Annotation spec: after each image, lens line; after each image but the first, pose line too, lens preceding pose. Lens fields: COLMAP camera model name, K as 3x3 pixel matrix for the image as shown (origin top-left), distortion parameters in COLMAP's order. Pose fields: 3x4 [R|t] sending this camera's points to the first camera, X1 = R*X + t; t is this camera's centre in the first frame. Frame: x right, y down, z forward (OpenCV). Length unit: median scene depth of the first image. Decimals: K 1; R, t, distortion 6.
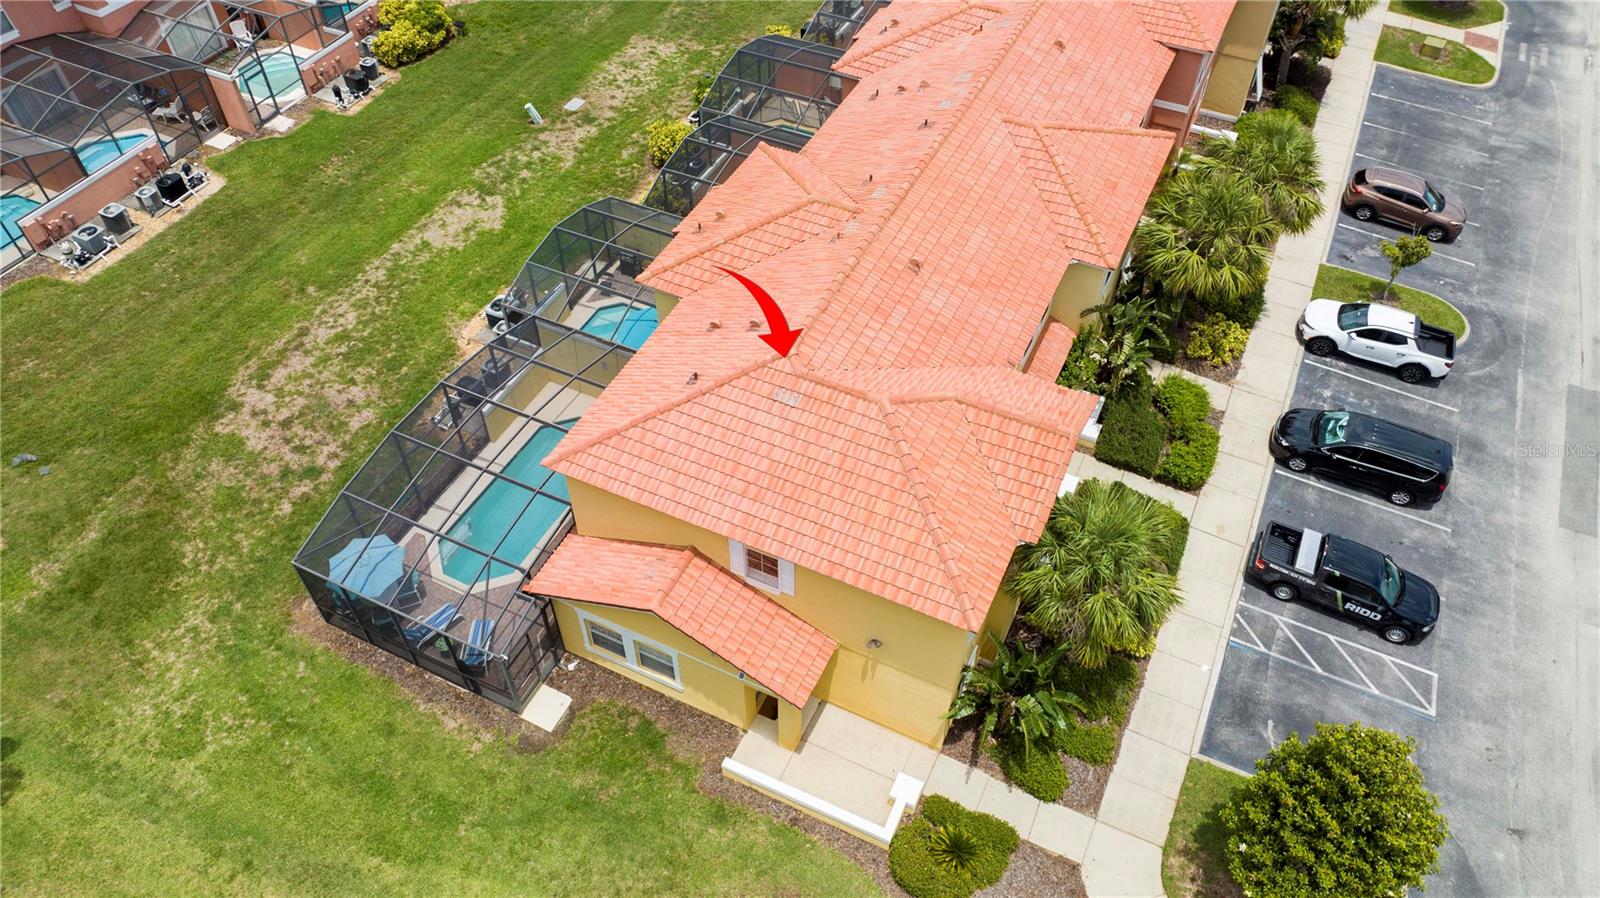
lens RADIAL K [[1118.3, 0, 800.0], [0, 1118.3, 449.0], [0, 0, 1]] dist [-0.028108, -0.000769]
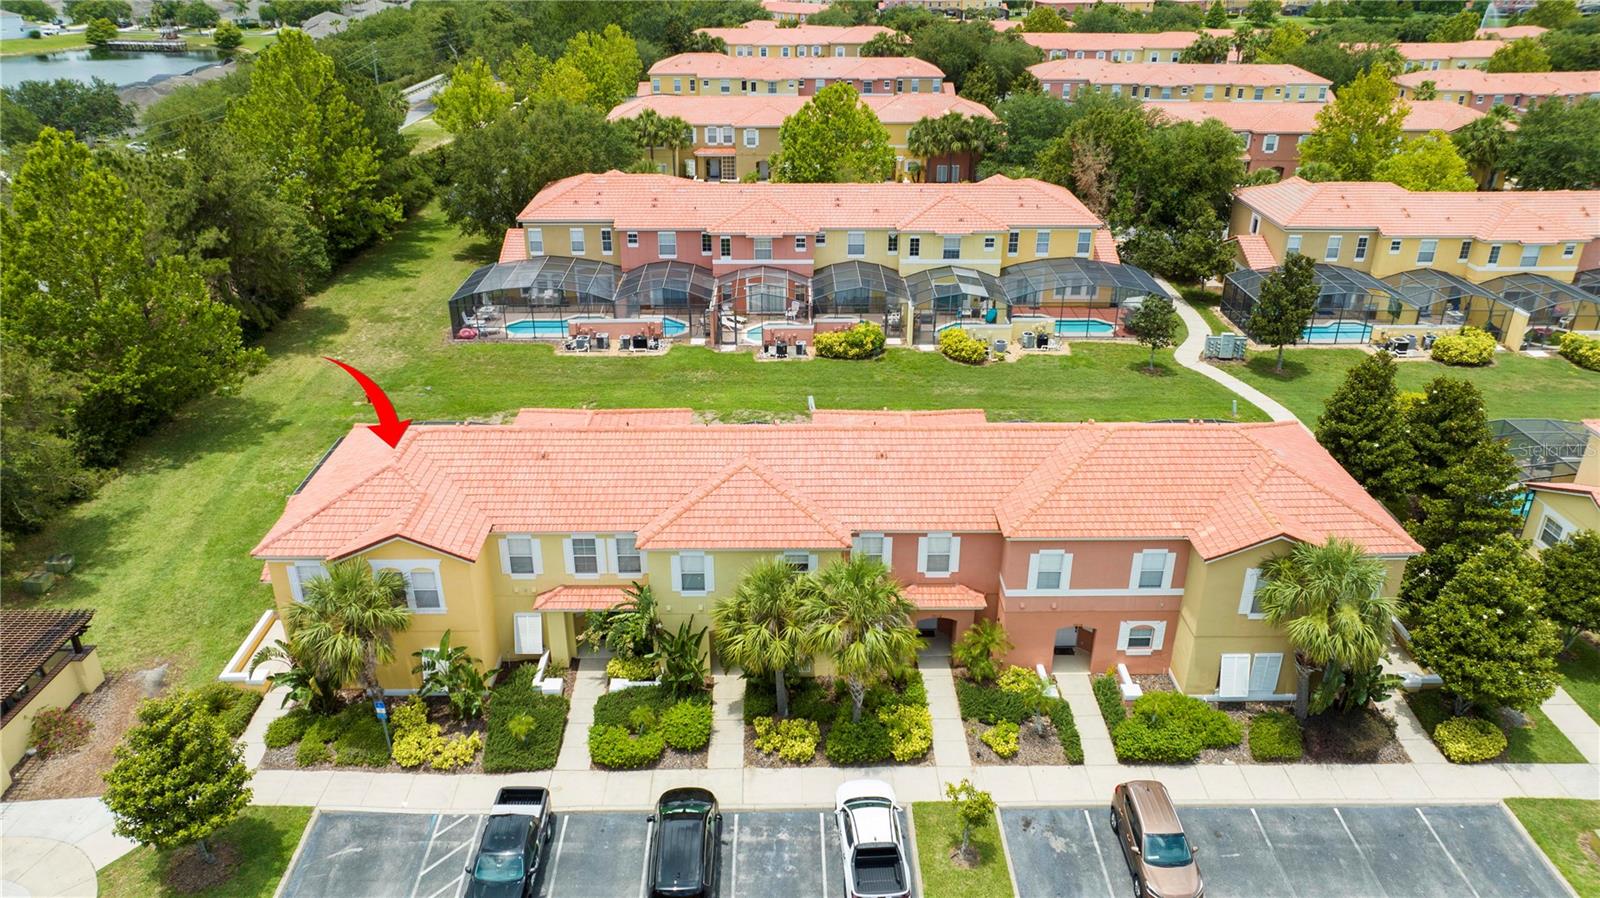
lens RADIAL K [[1118.3, 0, 800.0], [0, 1118.3, 449.0], [0, 0, 1]] dist [-0.028108, -0.000769]
pose [[0.447315, 0.385516, -0.807024, 0.955673], [-0.664406, 0.747287, -0.011286, -0.253093], [0.598727, 0.541240, 0.590411, 0.226727]]
